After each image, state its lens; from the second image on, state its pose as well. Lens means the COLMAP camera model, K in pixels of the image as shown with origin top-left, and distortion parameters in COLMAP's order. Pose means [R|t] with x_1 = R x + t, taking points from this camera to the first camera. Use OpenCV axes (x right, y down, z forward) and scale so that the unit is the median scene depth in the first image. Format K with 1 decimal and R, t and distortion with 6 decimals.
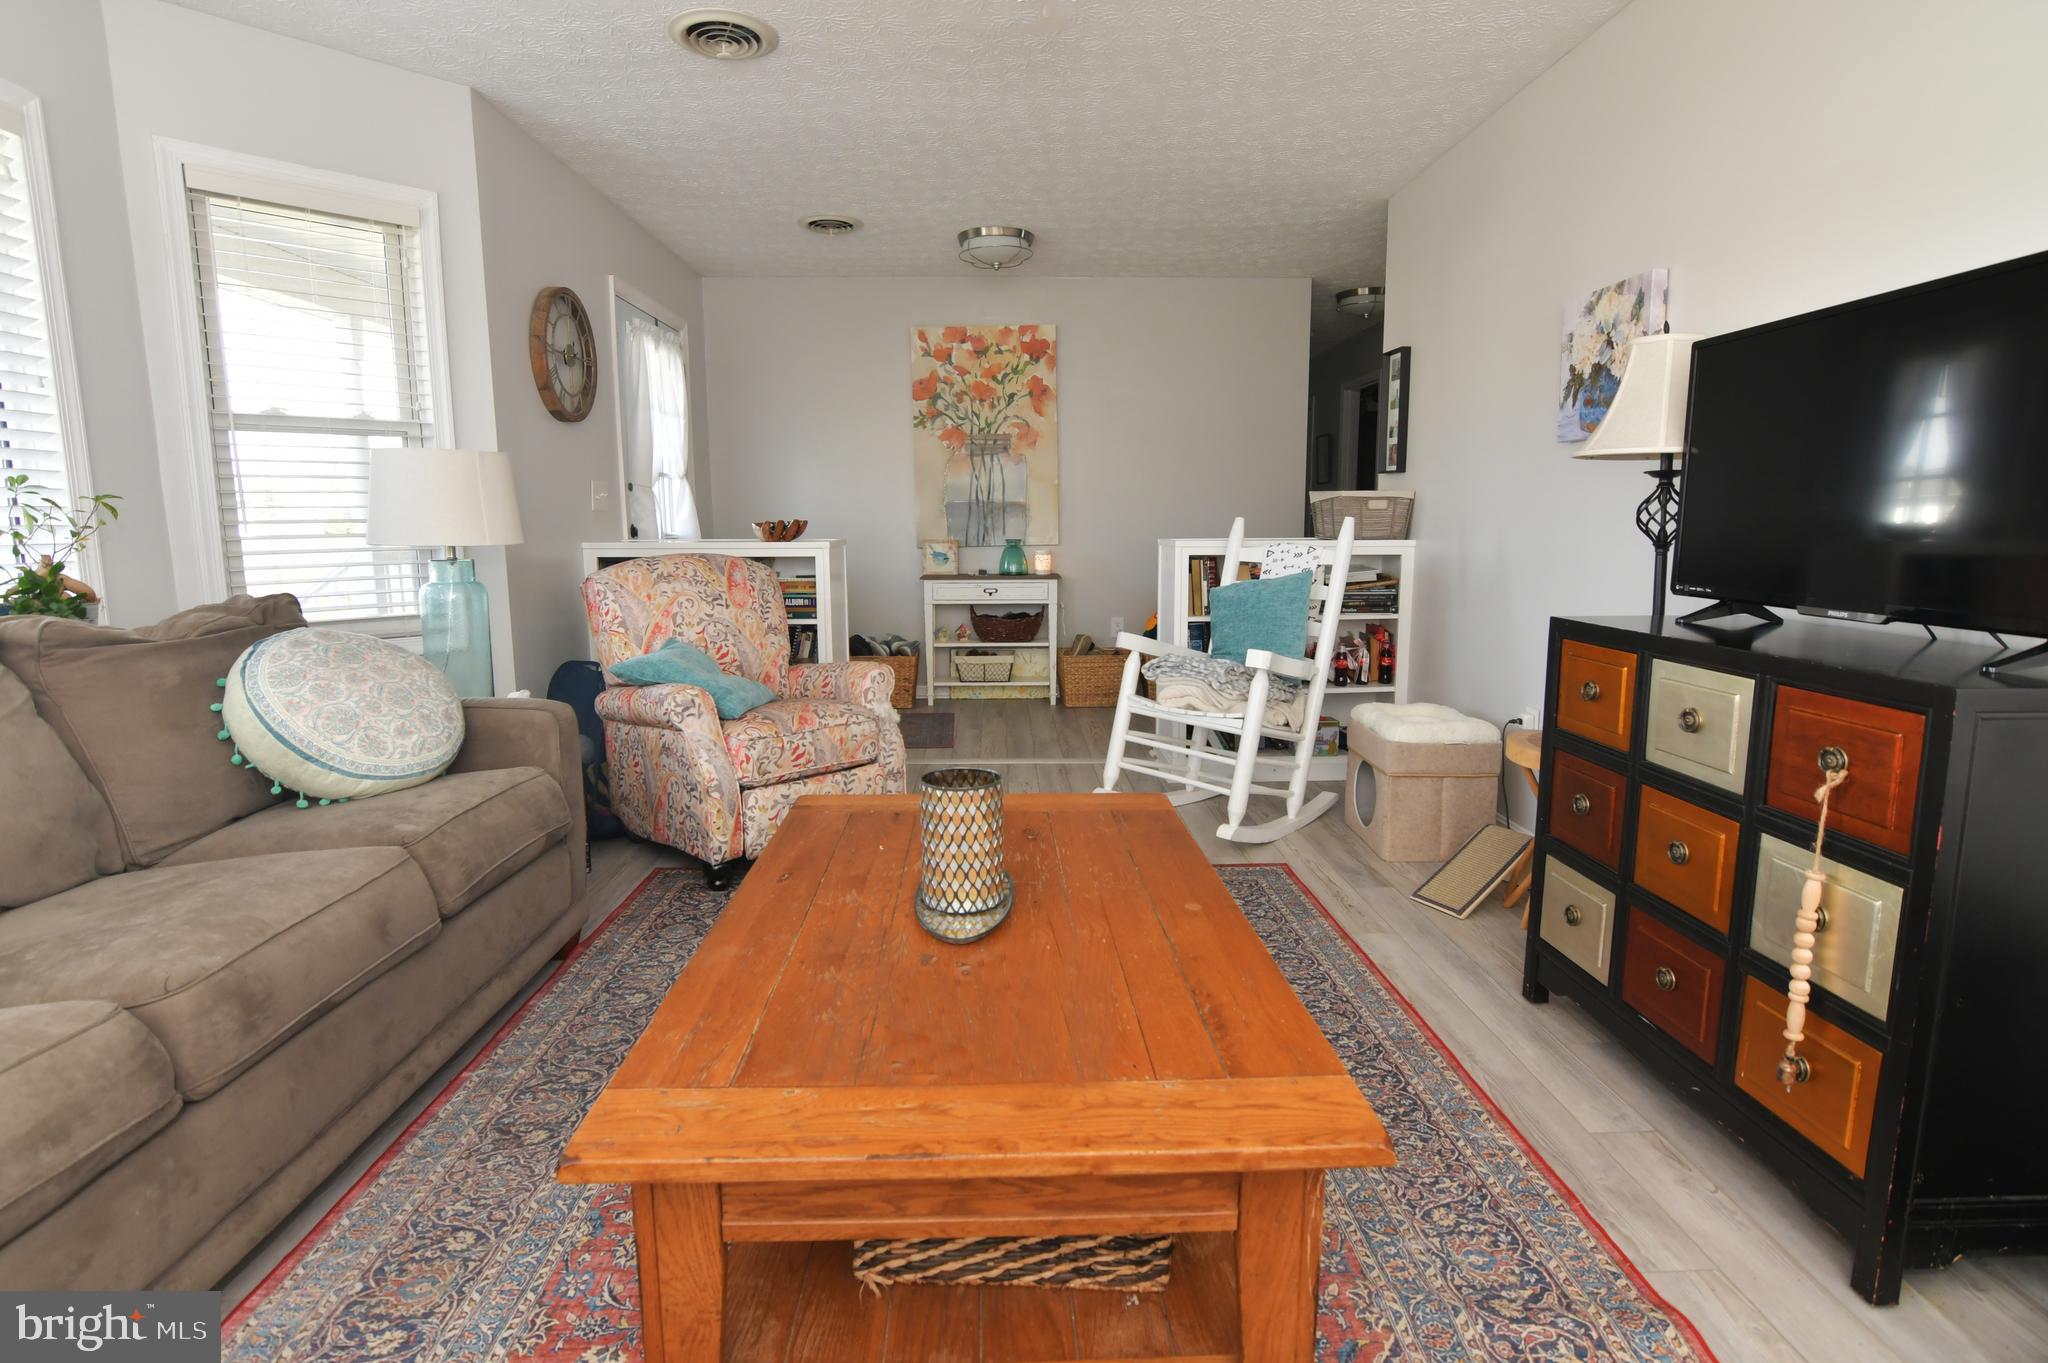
lens RADIAL K [[999.8, 0, 1021.5], [0, 999.8, 679.6], [0, 0, 1]] dist [-0.032736, 0.009995]
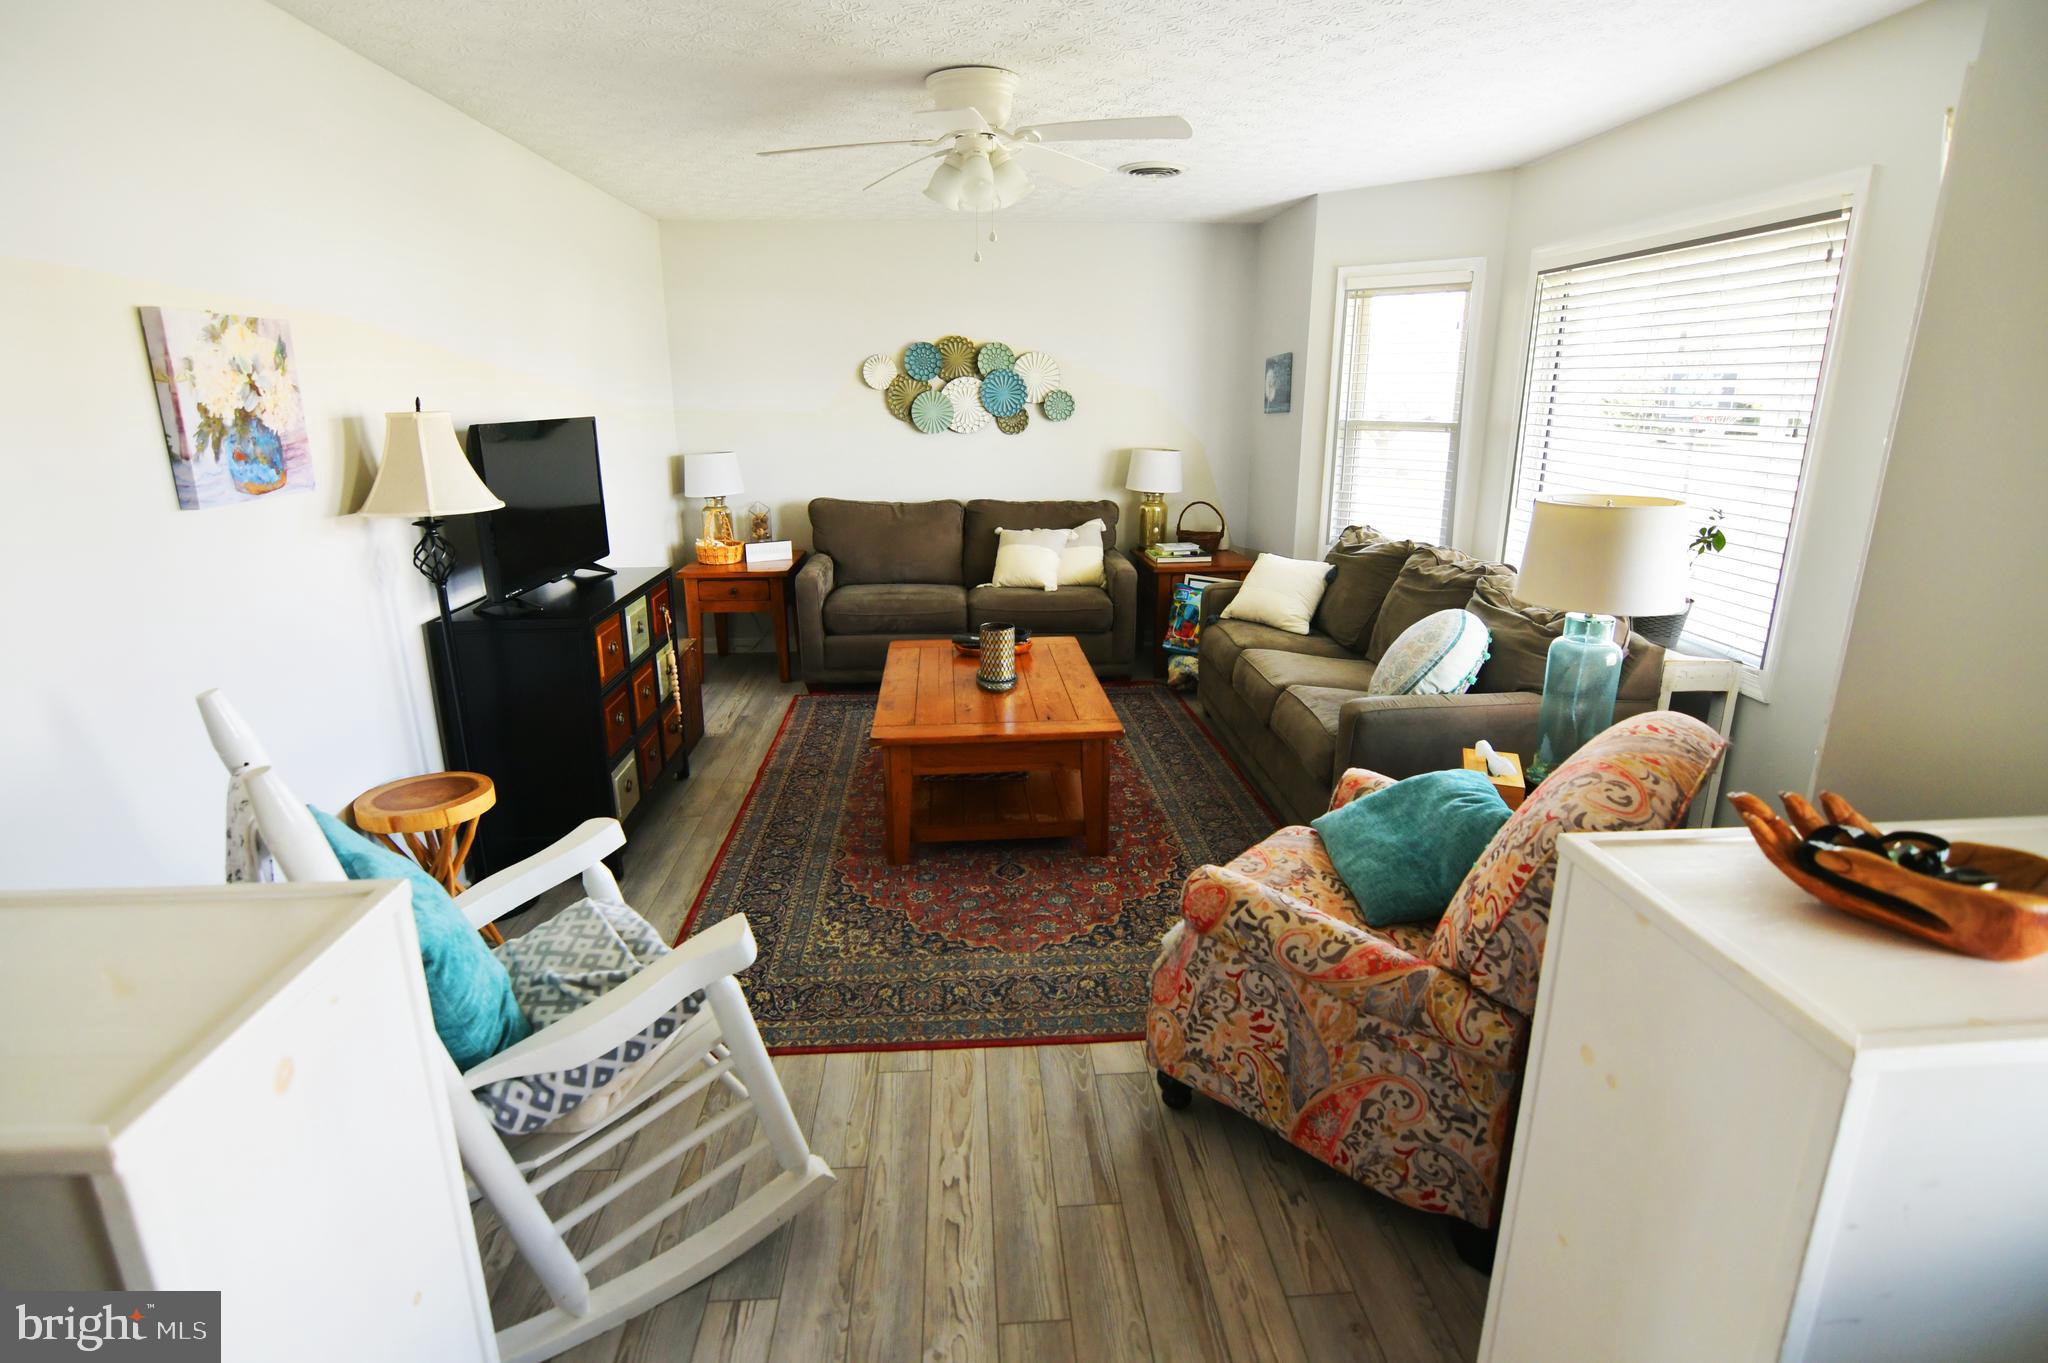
lens RADIAL K [[999.8, 0, 1022.5], [0, 999.8, 671.5], [0, 0, 1]] dist [-0.032736, 0.009995]
pose [[-0.999172, 0.015468, -0.037641, -0.016147], [-0.001842, 0.906804, 0.421548, -0.467927], [0.040653, 0.421269, -0.906024, 1.852269]]
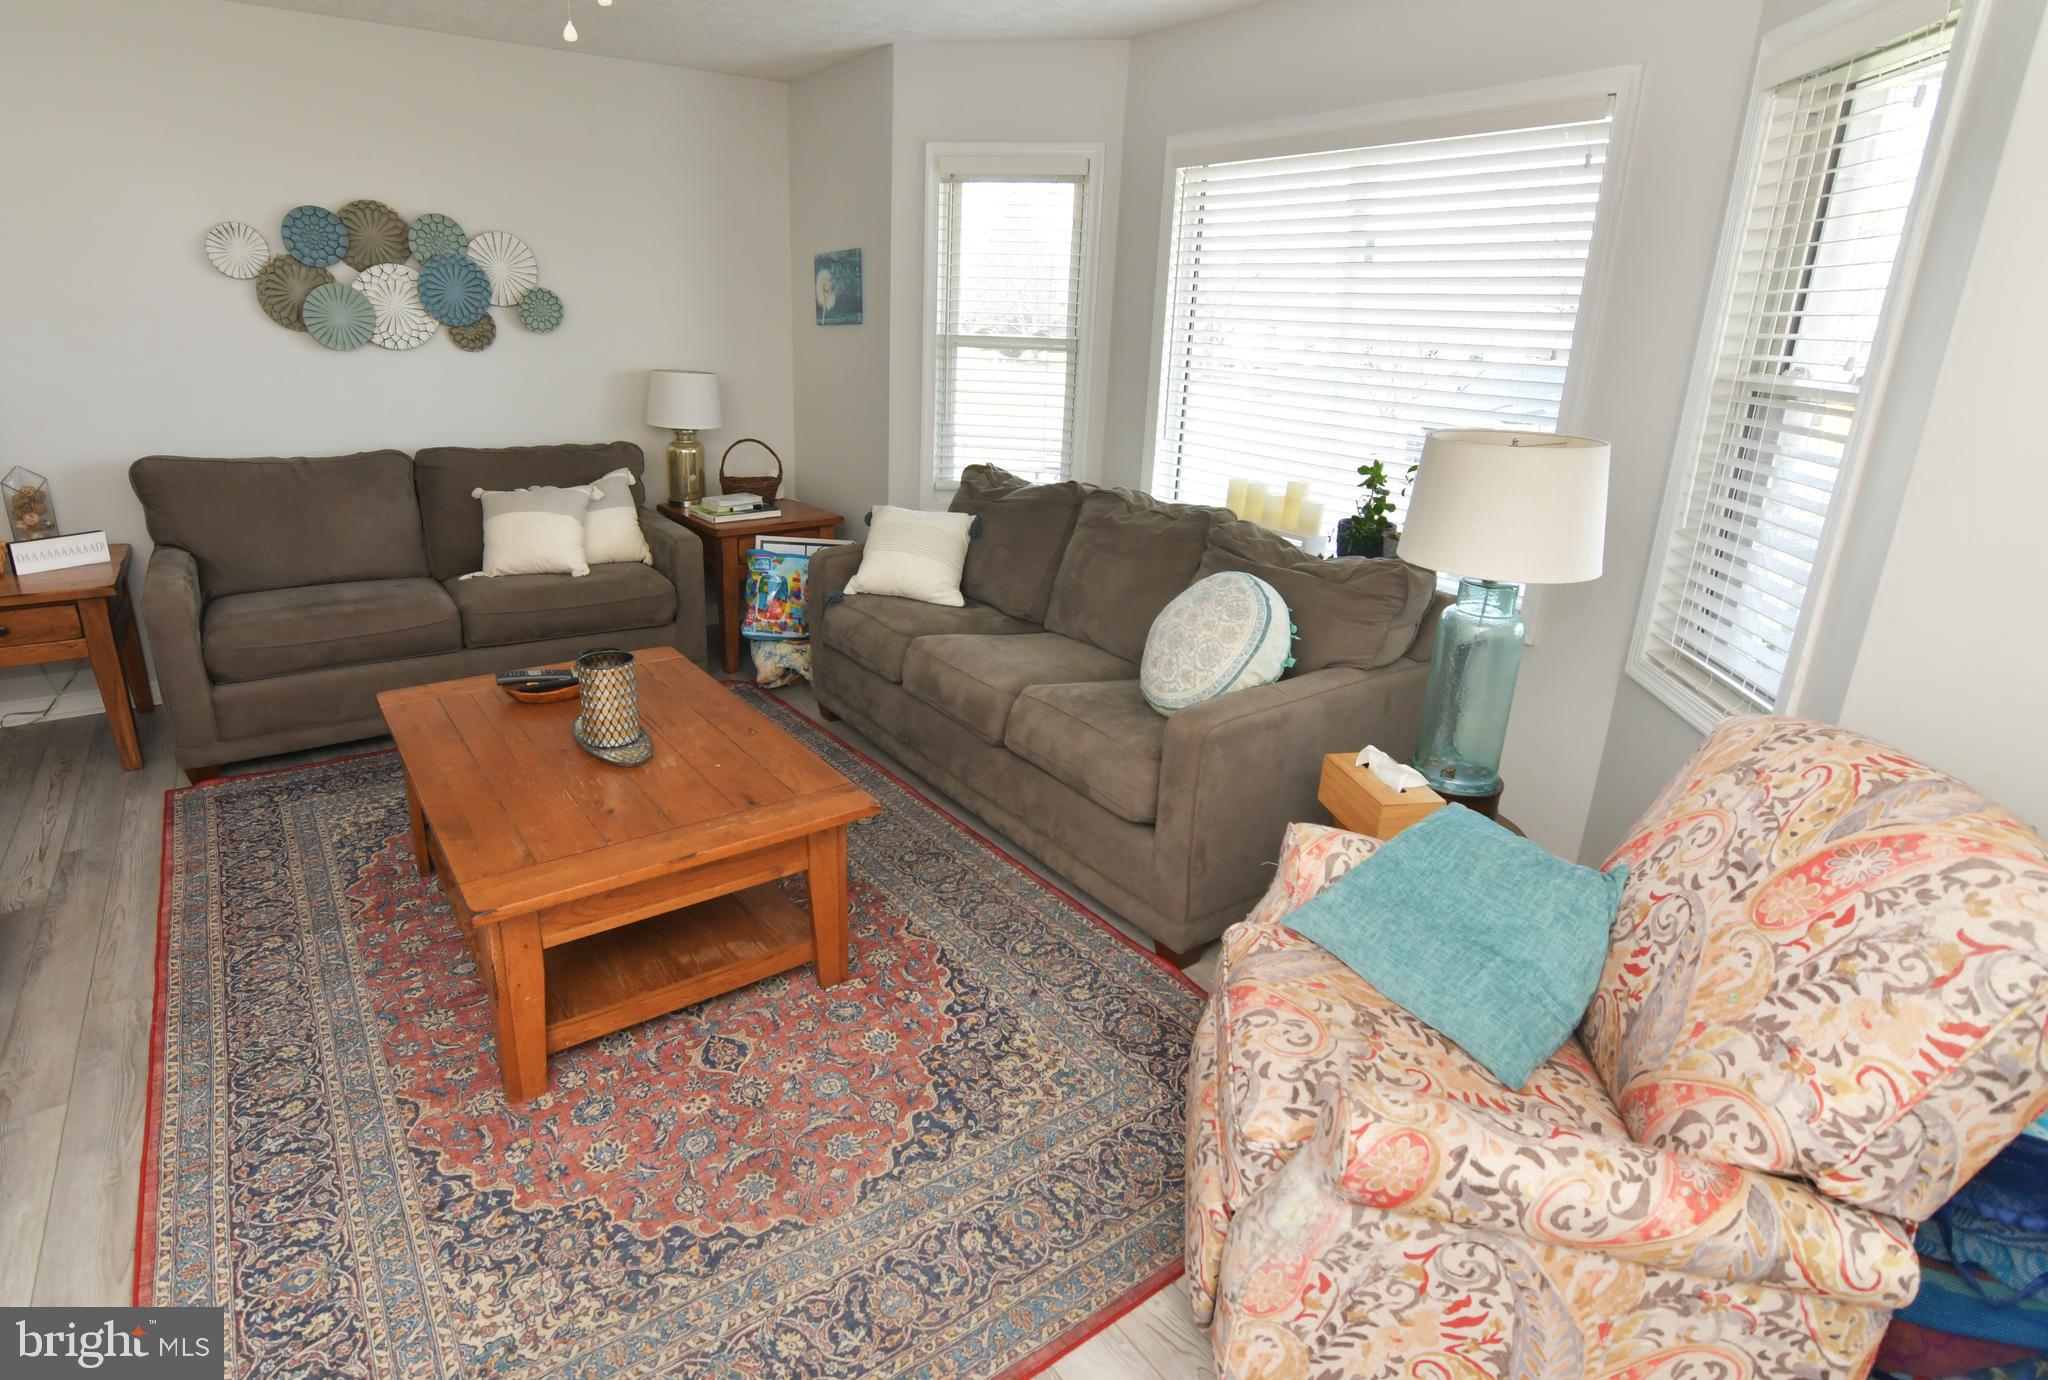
lens RADIAL K [[1058.4, 0, 959.9], [0, 1058.4, 641.2], [0, 0, 1]] dist [-0.028613, 0.005522]
pose [[-0.840535, 0.142159, -0.522773, 0.183371], [-0.111030, 0.899273, 0.423060, -0.378257], [0.530257, 0.413641, -0.740087, 1.409332]]
